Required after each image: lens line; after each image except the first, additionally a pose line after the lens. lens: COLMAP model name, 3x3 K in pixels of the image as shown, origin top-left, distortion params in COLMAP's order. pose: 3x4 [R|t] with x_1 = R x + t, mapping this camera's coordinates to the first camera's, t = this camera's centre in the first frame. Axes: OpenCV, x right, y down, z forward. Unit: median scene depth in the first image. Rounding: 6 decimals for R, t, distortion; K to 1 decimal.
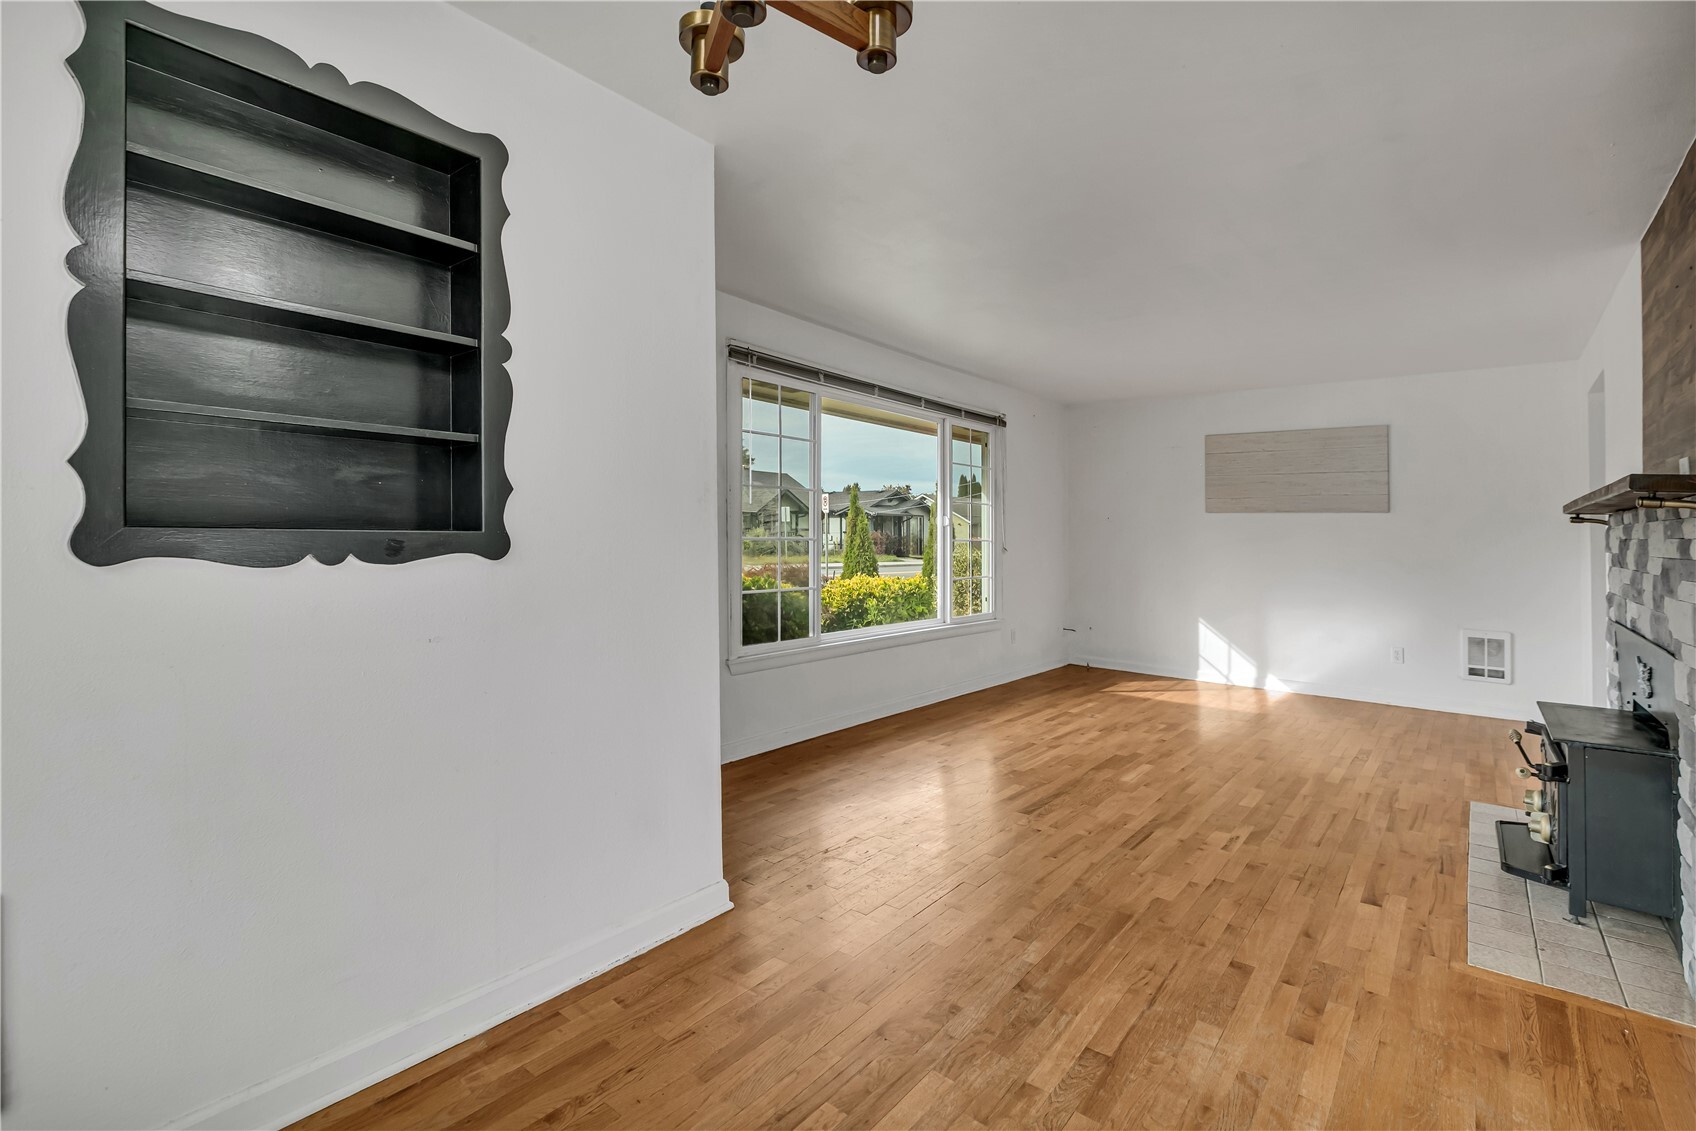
lens RADIAL K [[779.9, 0, 855.9], [0, 779.9, 527.7], [0, 0, 1]] dist [-0.006505, -0.000210]
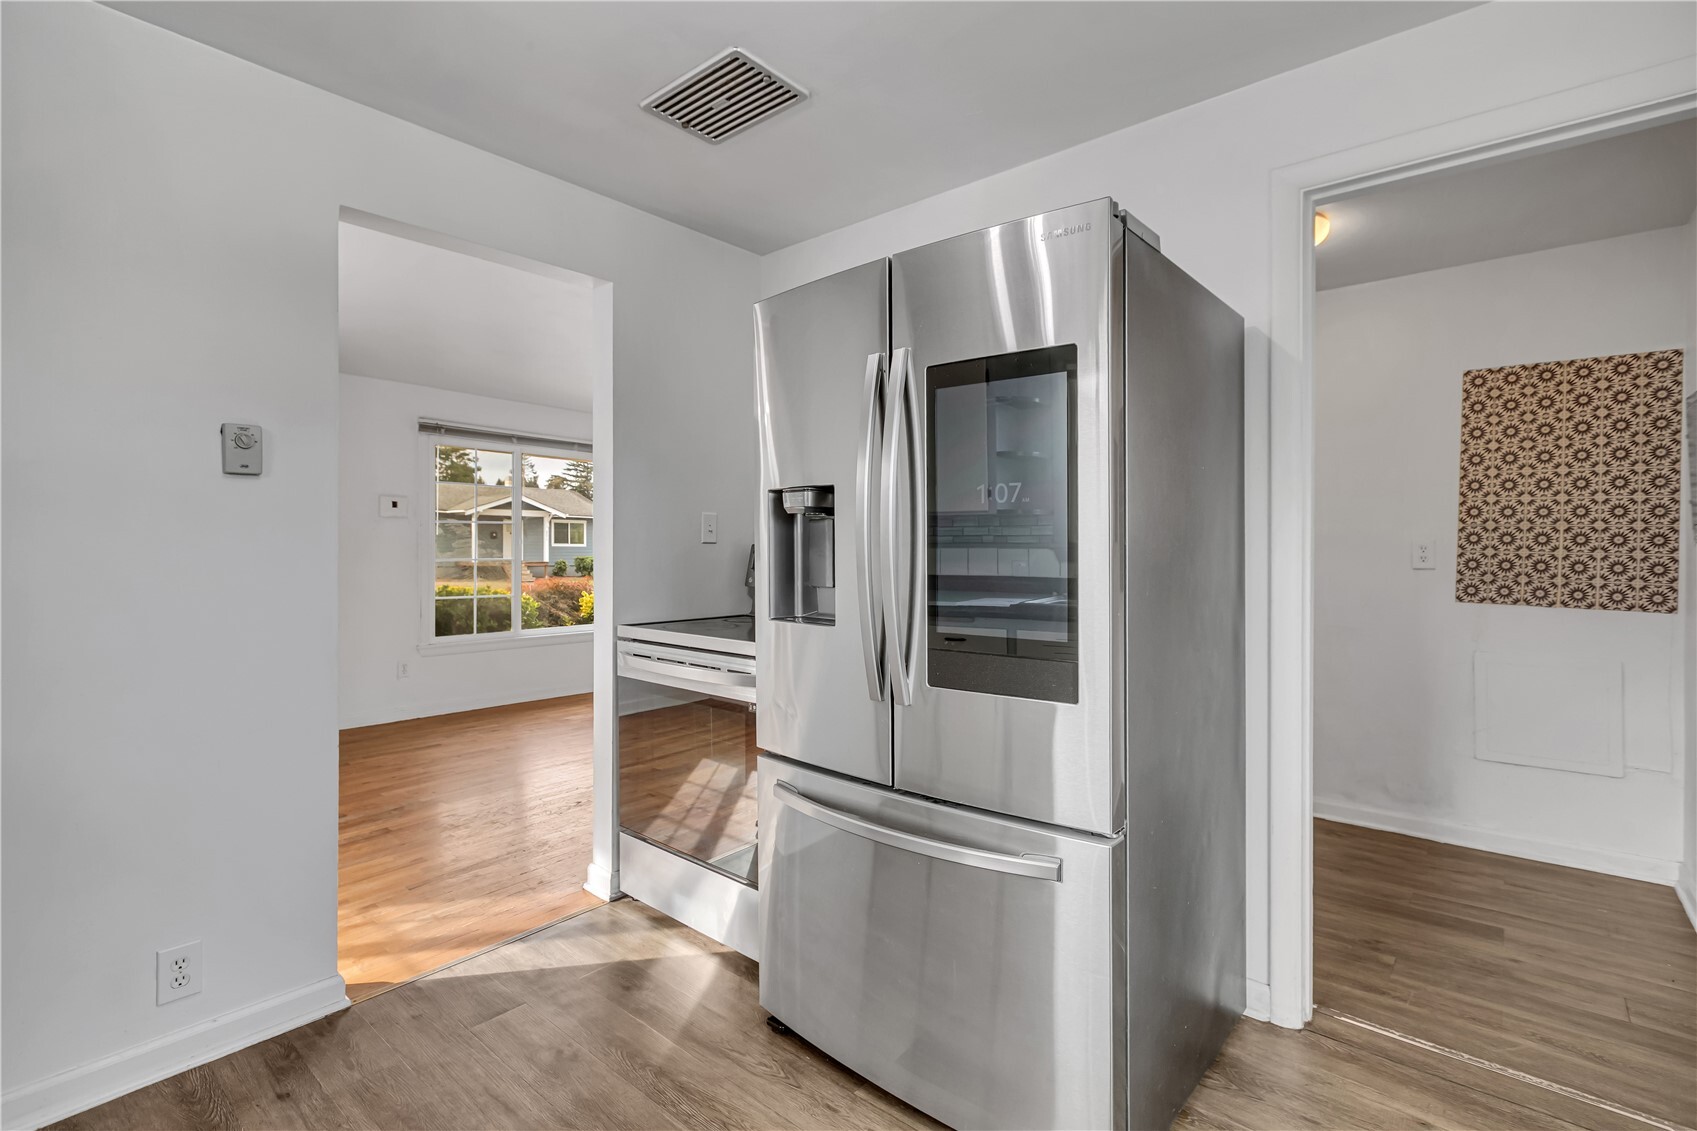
lens RADIAL K [[774.5, 0, 850.5], [0, 774.5, 556.3], [0, 0, 1]] dist [-0.010009, 0.000047]
pose [[0.998992, -0.019738, -0.040325, 0.751410], [0.020194, 0.999736, 0.010953, 0.008465], [0.040098, -0.011757, 0.999127, -0.404184]]
